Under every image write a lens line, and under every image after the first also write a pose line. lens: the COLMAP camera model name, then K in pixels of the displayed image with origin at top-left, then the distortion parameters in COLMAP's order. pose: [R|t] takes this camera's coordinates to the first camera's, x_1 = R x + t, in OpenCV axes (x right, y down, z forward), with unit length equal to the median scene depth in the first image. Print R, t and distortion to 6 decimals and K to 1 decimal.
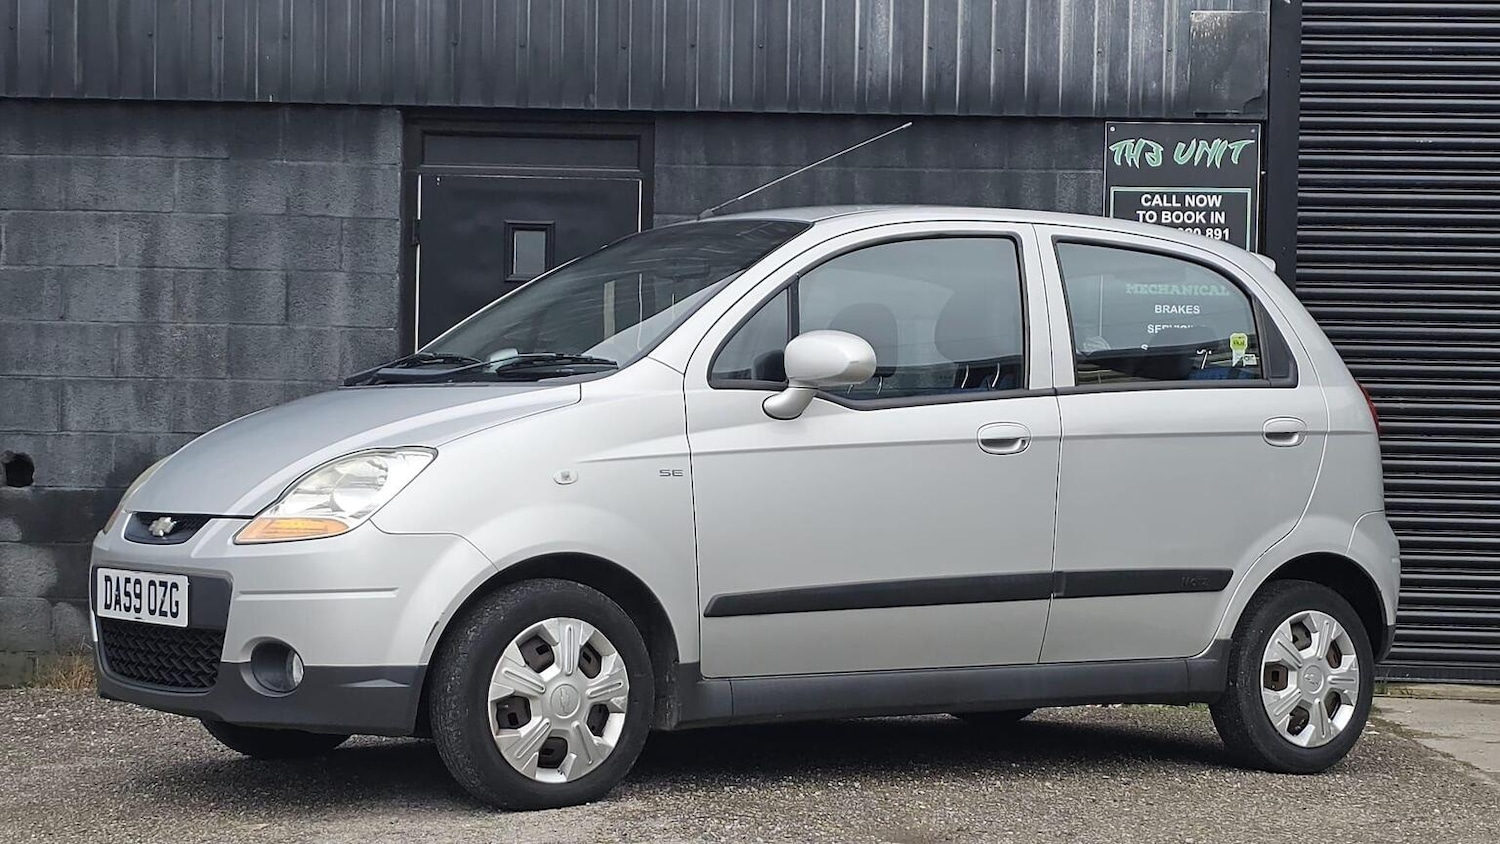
lens RADIAL K [[2978.5, 0, 778.2], [0, 2978.5, 424.6], [0, 0, 1]] dist [0.241537, -1.466747]
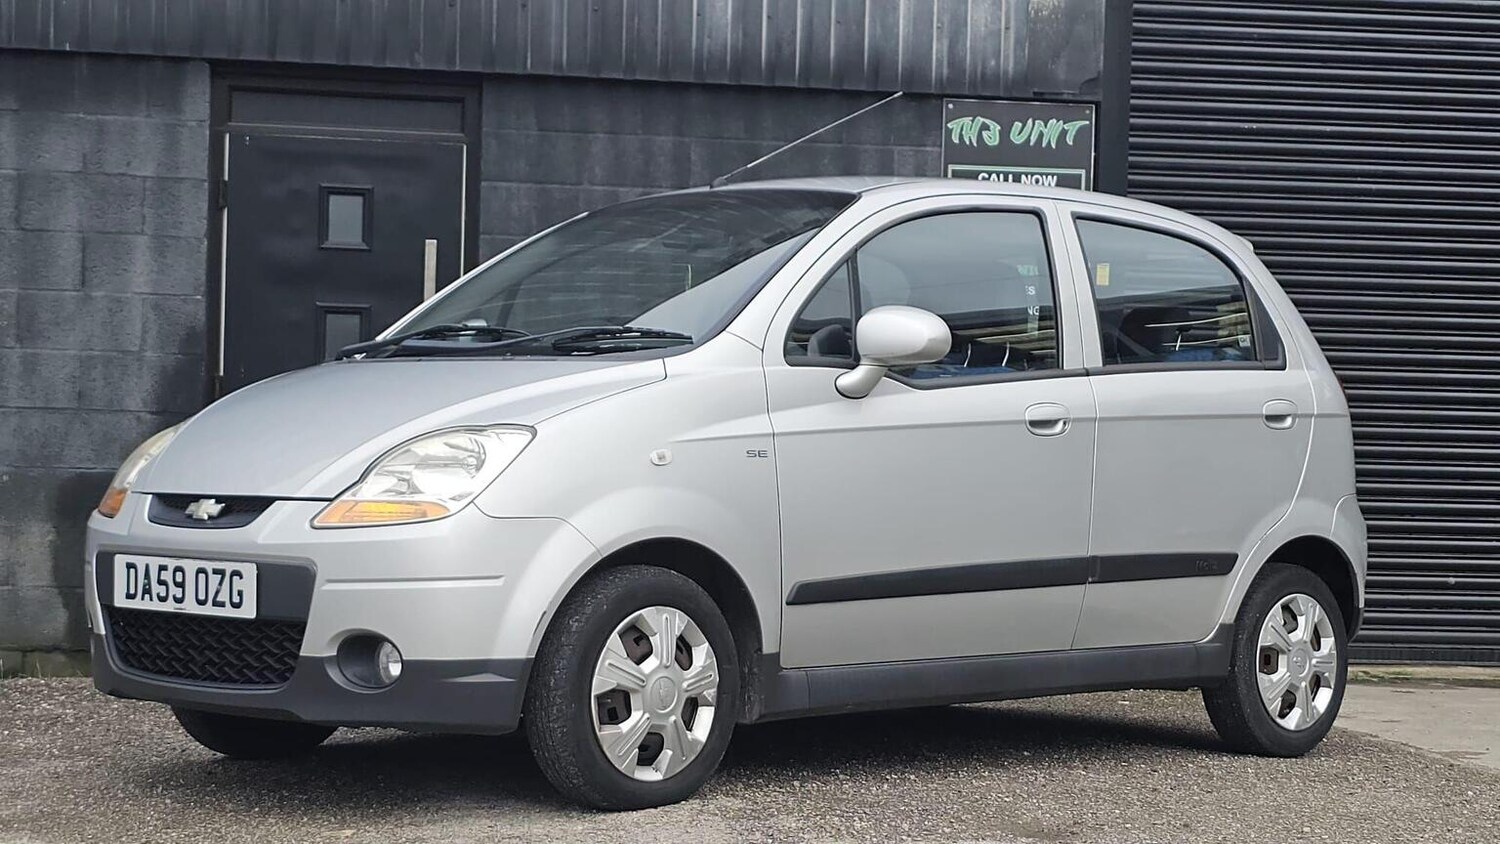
lens RADIAL K [[2977.7, 0, 833.5], [0, 2977.7, 456.6], [0, 0, 1]] dist [0.240934, -1.335130]
pose [[0.981225, 0.004394, 0.192814, -0.116044], [-0.007852, 0.999822, 0.017174, 0.000354], [-0.192704, -0.018366, 0.981085, 0.037260]]
